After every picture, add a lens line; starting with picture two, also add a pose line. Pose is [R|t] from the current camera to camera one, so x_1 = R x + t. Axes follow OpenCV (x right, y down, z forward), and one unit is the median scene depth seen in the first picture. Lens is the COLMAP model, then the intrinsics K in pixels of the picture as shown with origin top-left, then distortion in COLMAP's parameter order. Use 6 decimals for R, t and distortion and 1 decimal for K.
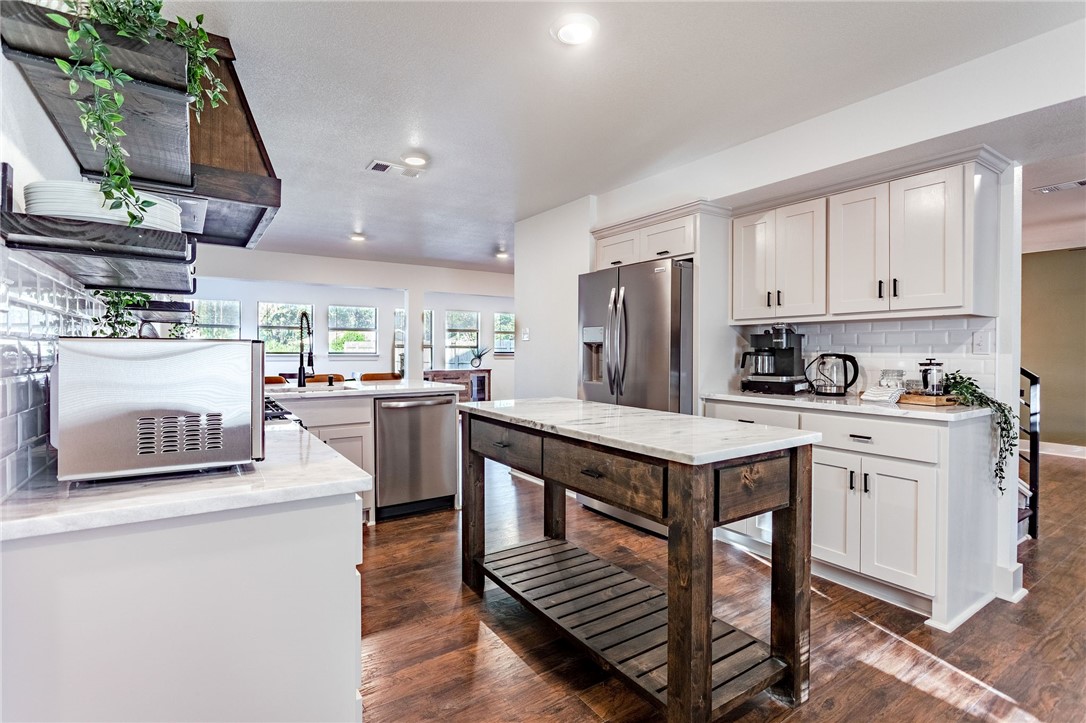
lens RADIAL K [[518.1, 0, 529.4], [0, 518.1, 354.6], [0, 0, 1]] dist [-0.017784, 0.005617]
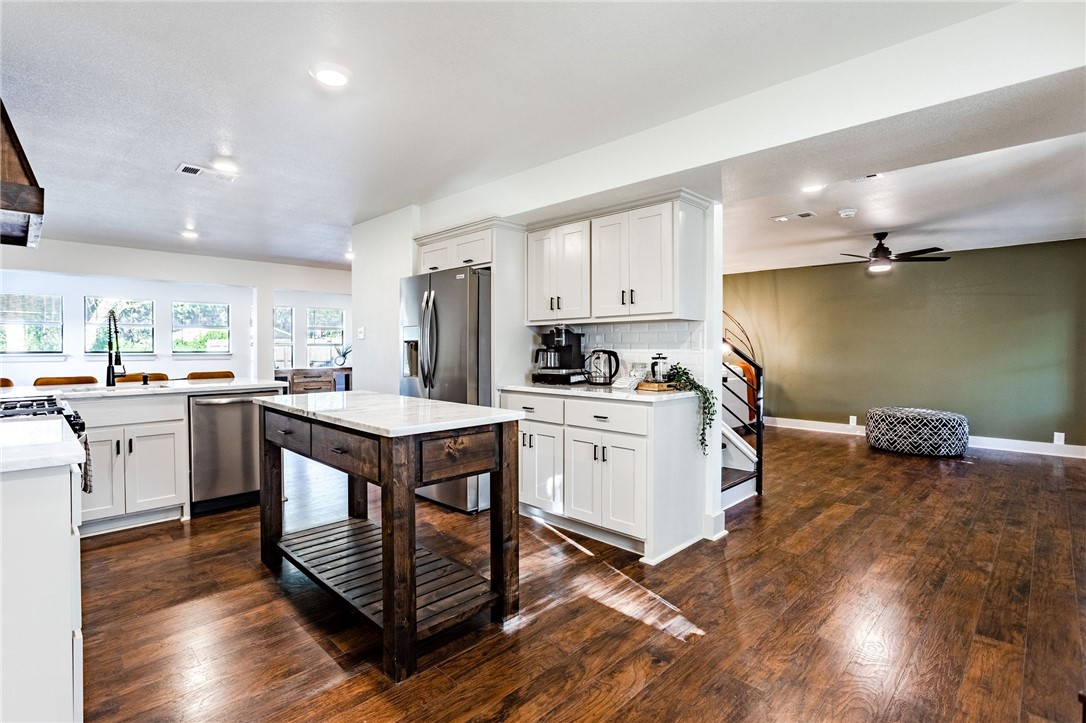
lens RADIAL K [[518.1, 0, 529.4], [0, 518.1, 354.6], [0, 0, 1]] dist [-0.017784, 0.005617]
pose [[0.979719, -0.006750, 0.200262, 0.202461], [0.005805, 0.999969, 0.005307, 0.001761], [-0.200291, -0.004037, 0.979728, -0.166903]]
